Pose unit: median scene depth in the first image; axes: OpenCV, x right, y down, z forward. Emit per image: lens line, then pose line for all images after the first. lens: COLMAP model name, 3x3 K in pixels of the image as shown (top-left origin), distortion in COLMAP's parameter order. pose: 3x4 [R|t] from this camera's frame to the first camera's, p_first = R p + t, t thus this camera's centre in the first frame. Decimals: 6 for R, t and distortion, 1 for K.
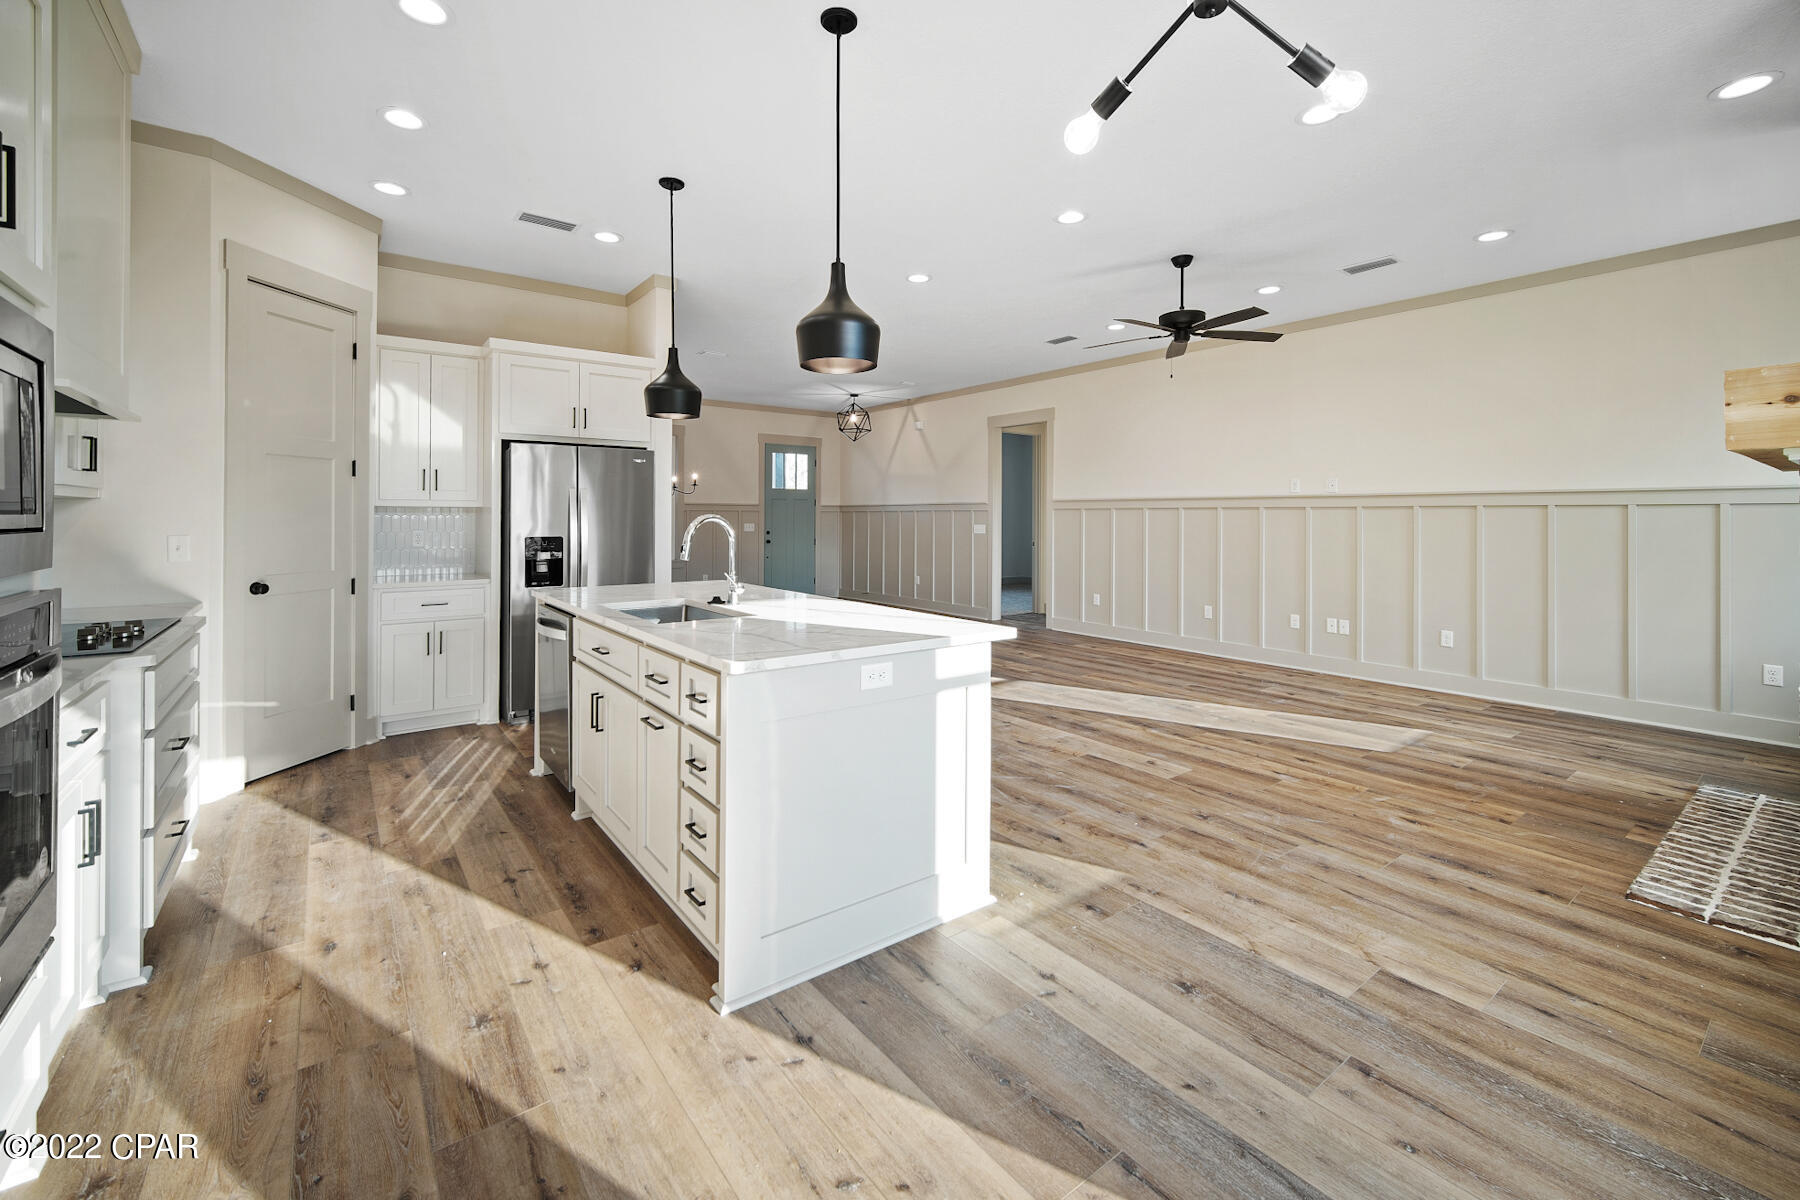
lens RADIAL K [[755.4, 0, 887.2], [0, 755.4, 509.7], [0, 0, 1]] dist [-0.000425, -0.003462]
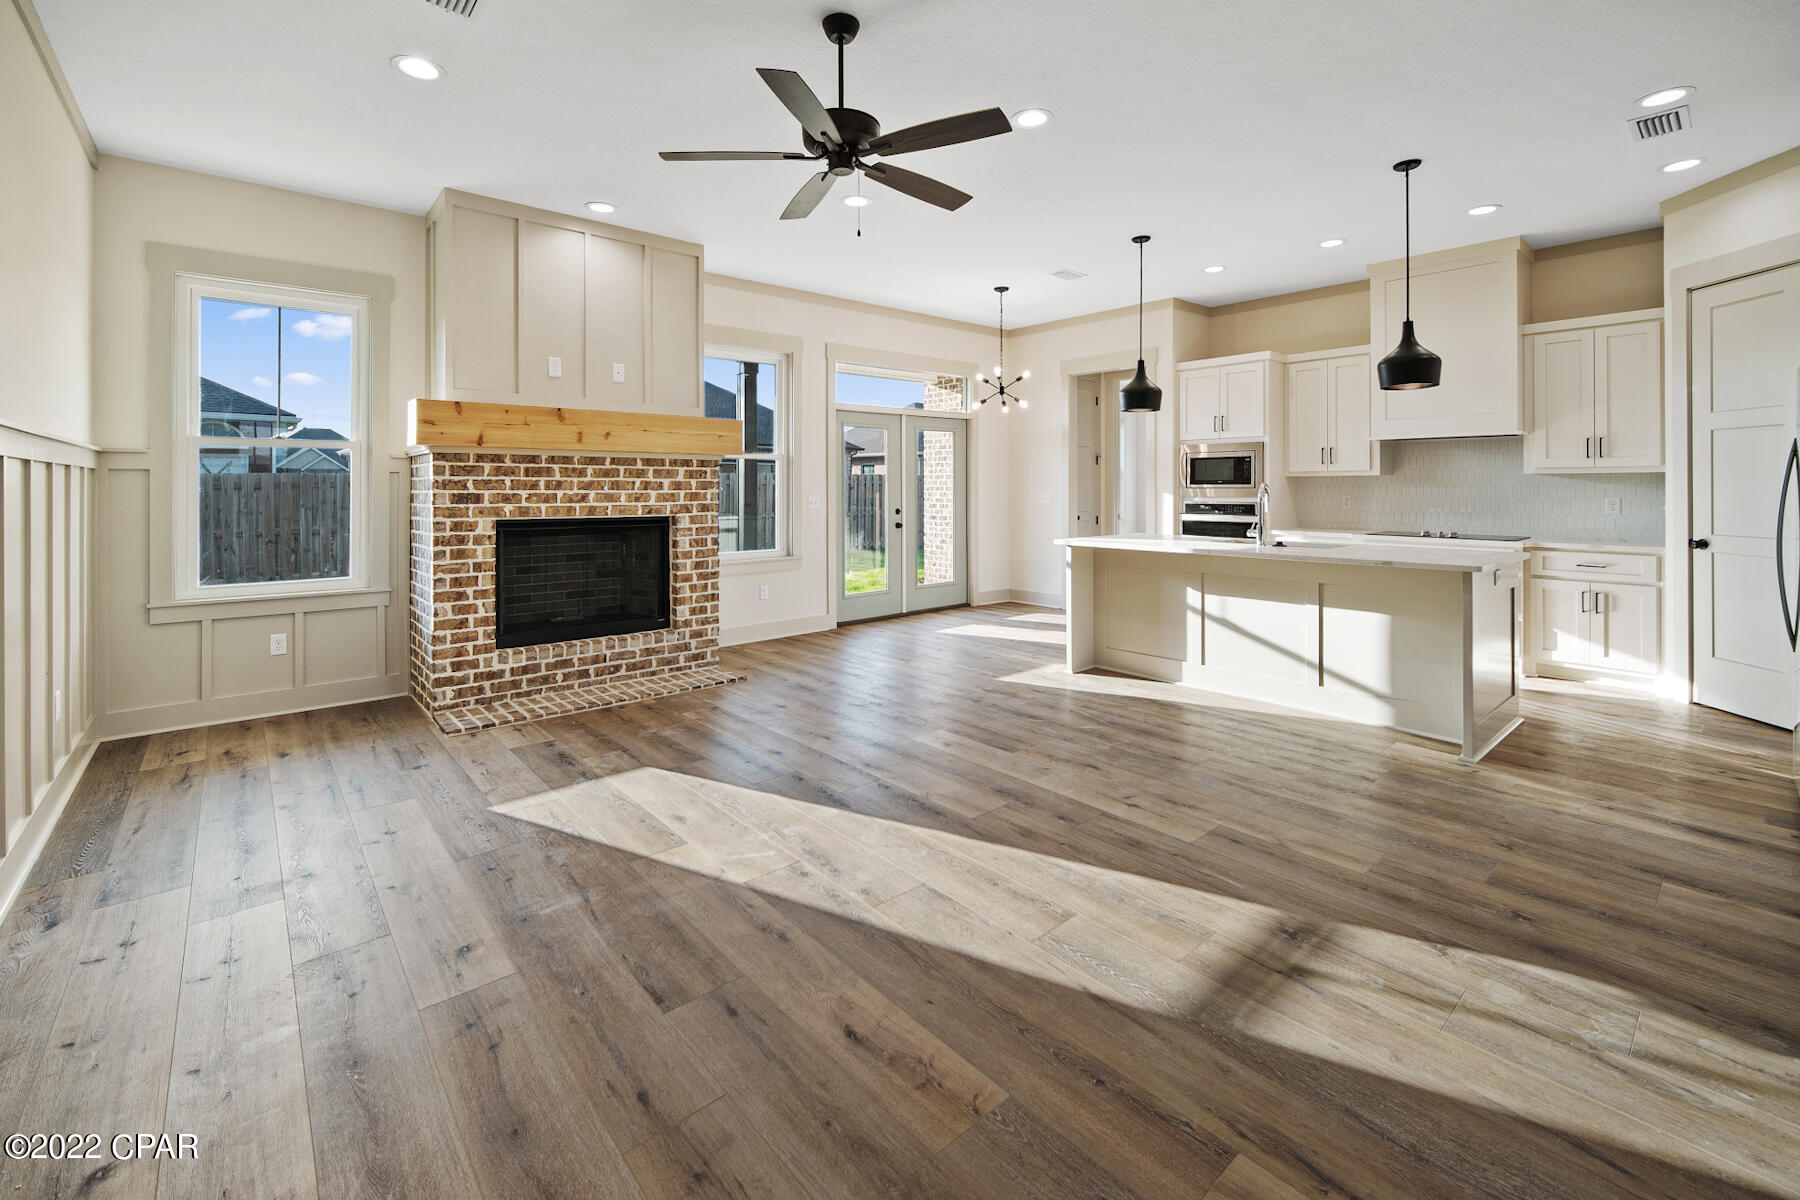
lens RADIAL K [[755.4, 0, 901.9], [0, 755.4, 489.6], [0, 0, 1]] dist [-0.000425, -0.003462]
pose [[-0.996566, -0.000203, -0.082803, 0.748664], [0.000126, 0.999992, -0.003965, 0.029816], [0.082803, -0.003962, -0.996558, 2.987513]]
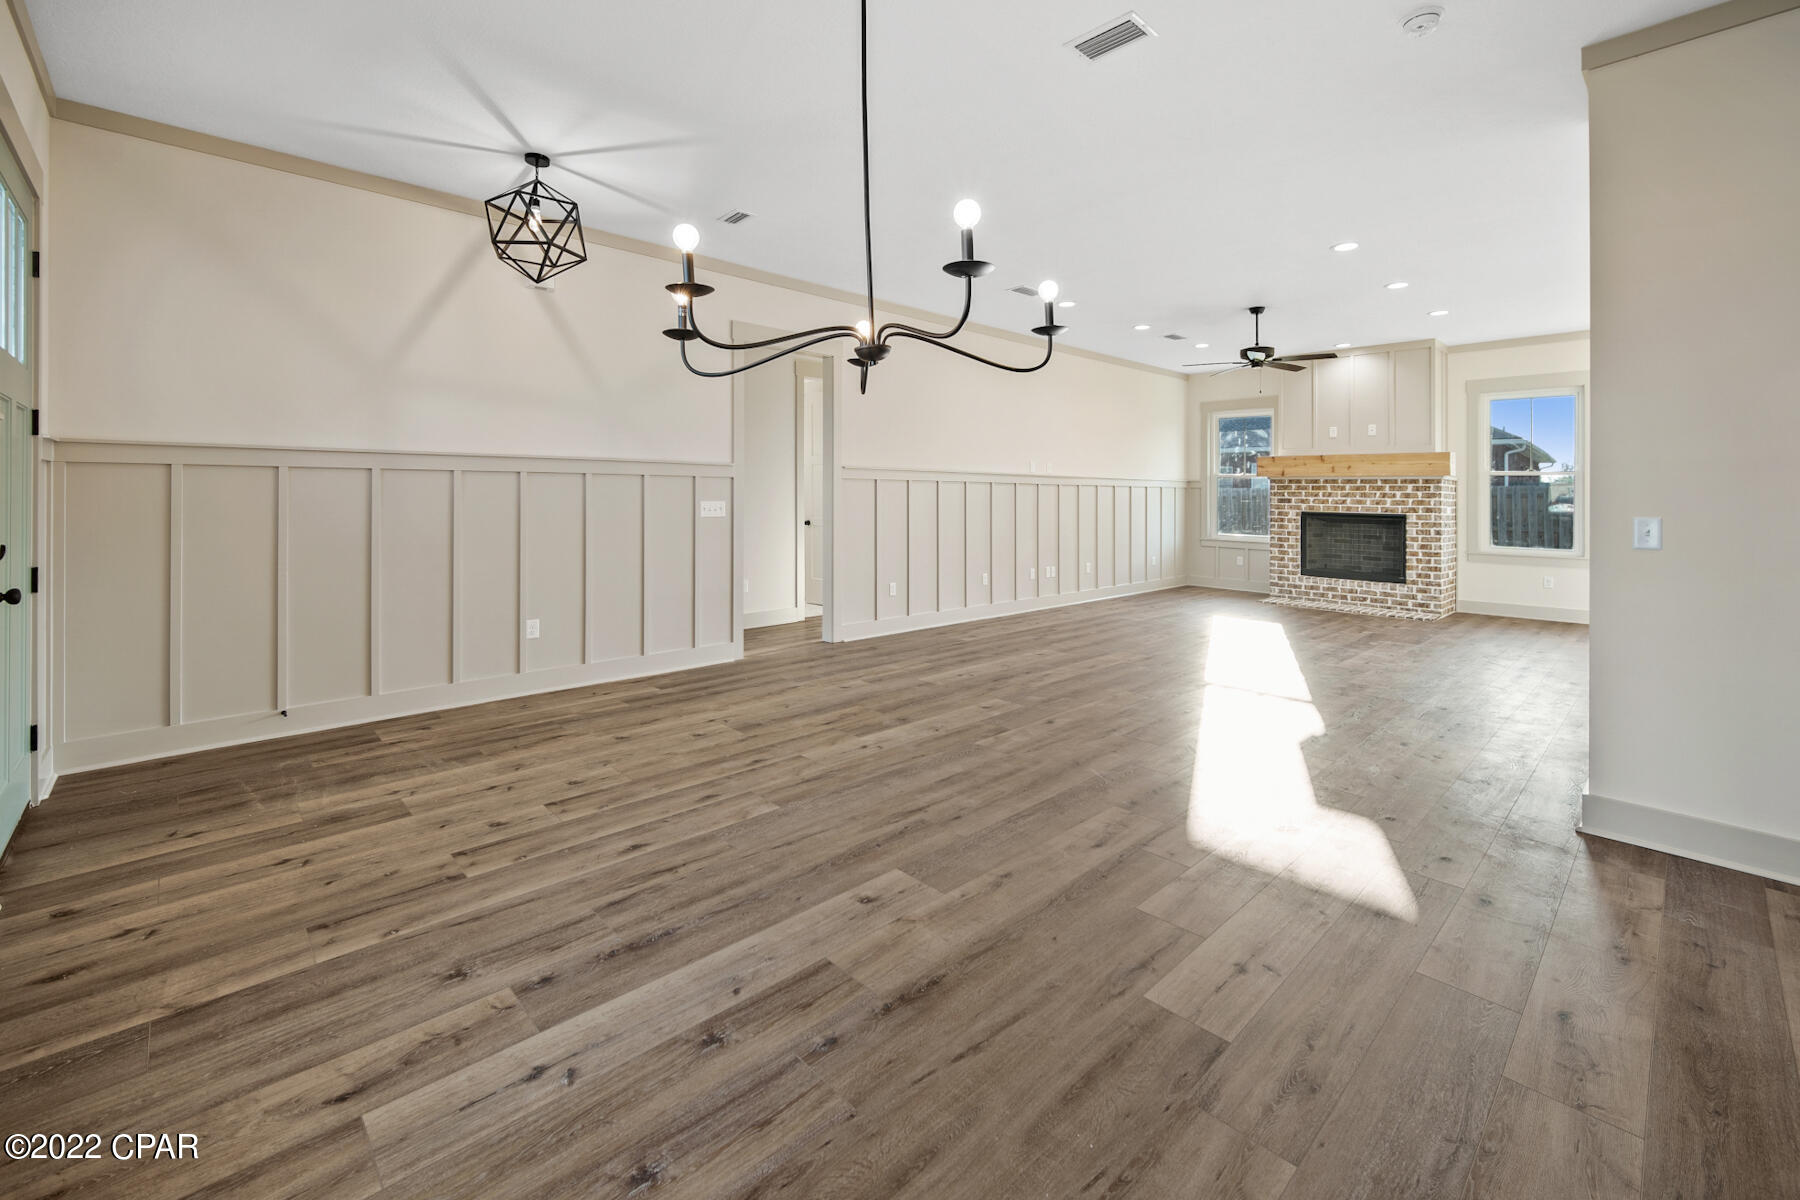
lens RADIAL K [[755.4, 0, 896.4], [0, 755.4, 478.3], [0, 0, 1]] dist [-0.000425, -0.003462]
pose [[-0.138730, 0.016196, 0.990198, -1.717732], [-0.021923, 0.999571, -0.019421, 0.047581], [-0.990088, -0.024403, -0.138315, 3.556451]]
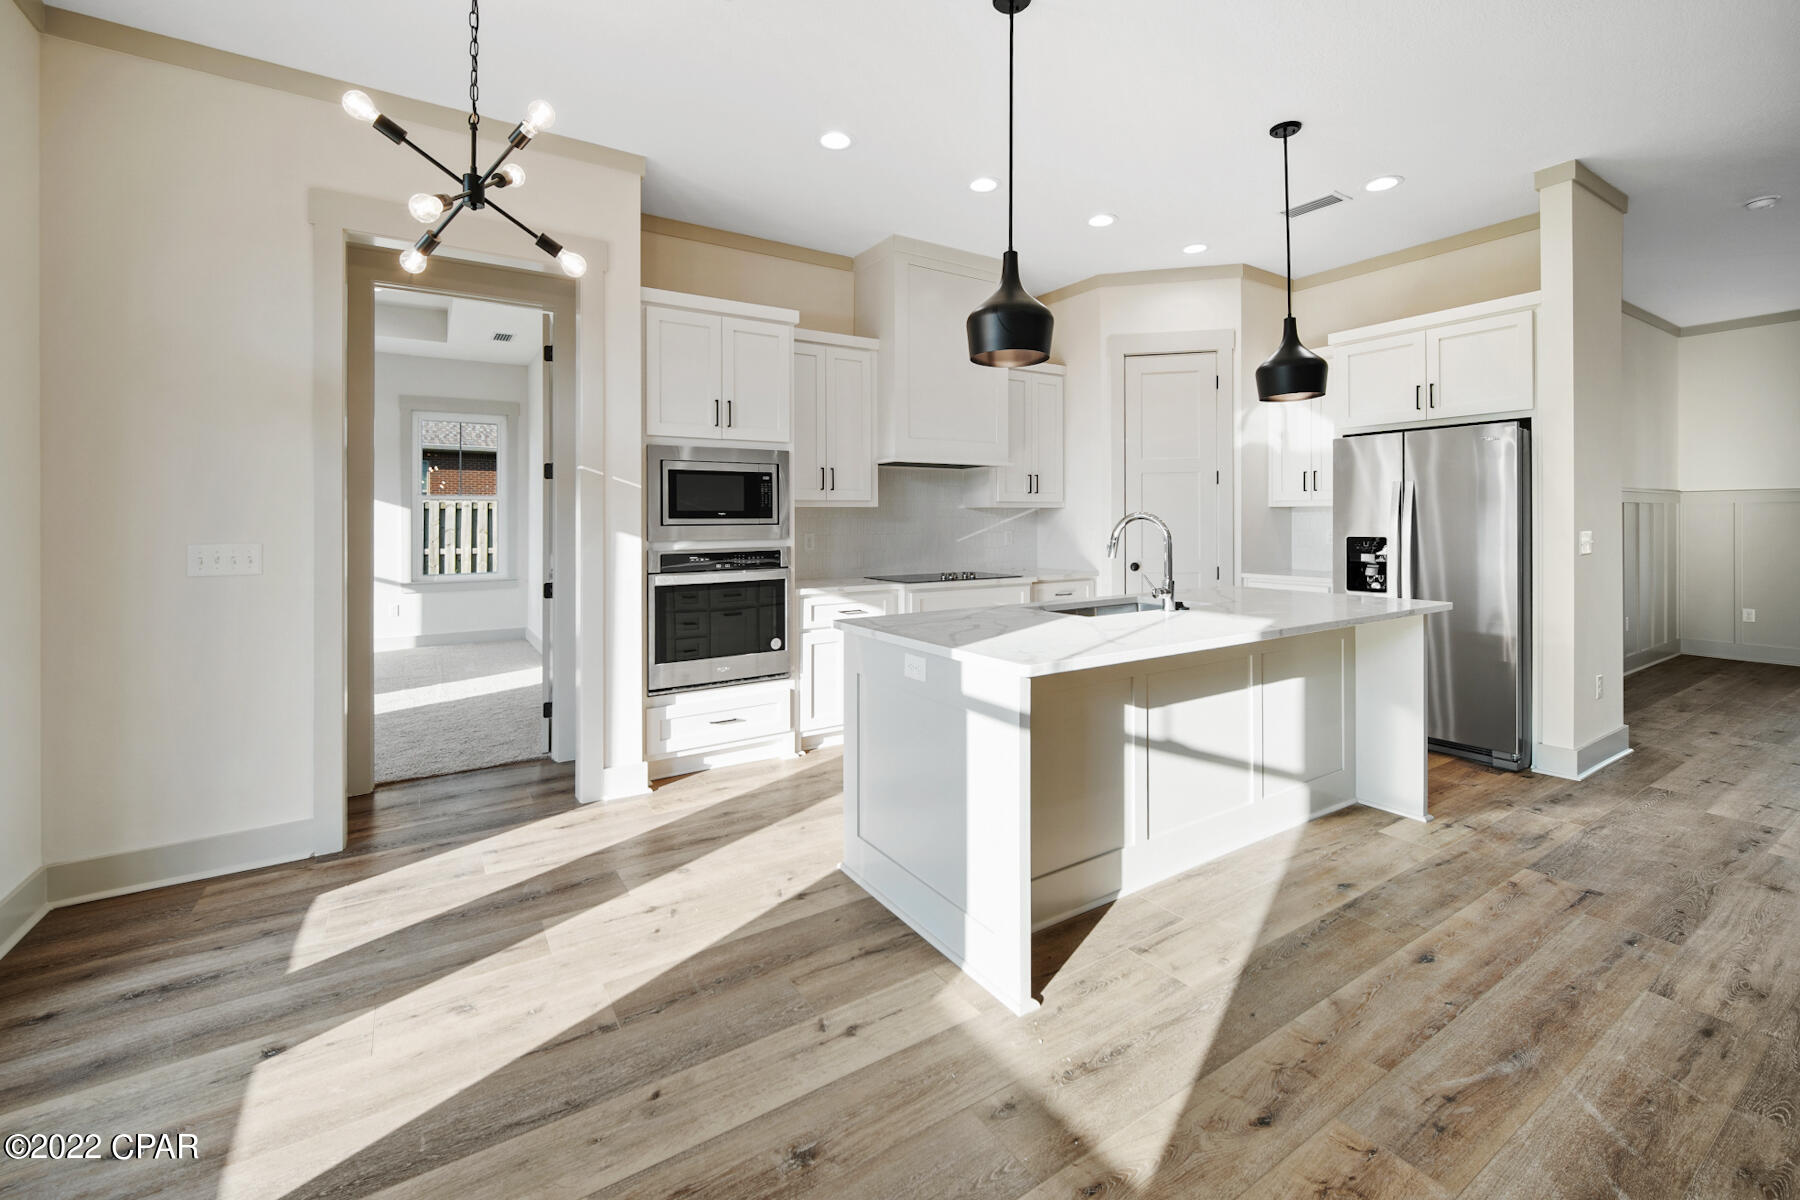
lens RADIAL K [[755.4, 0, 902.0], [0, 755.4, 507.3], [0, 0, 1]] dist [-0.000425, -0.003462]
pose [[-0.072936, -0.020648, -0.997123, 0.910715], [0.017137, 0.999612, -0.021953, 0.018530], [0.997189, -0.018689, -0.072554, 0.933277]]
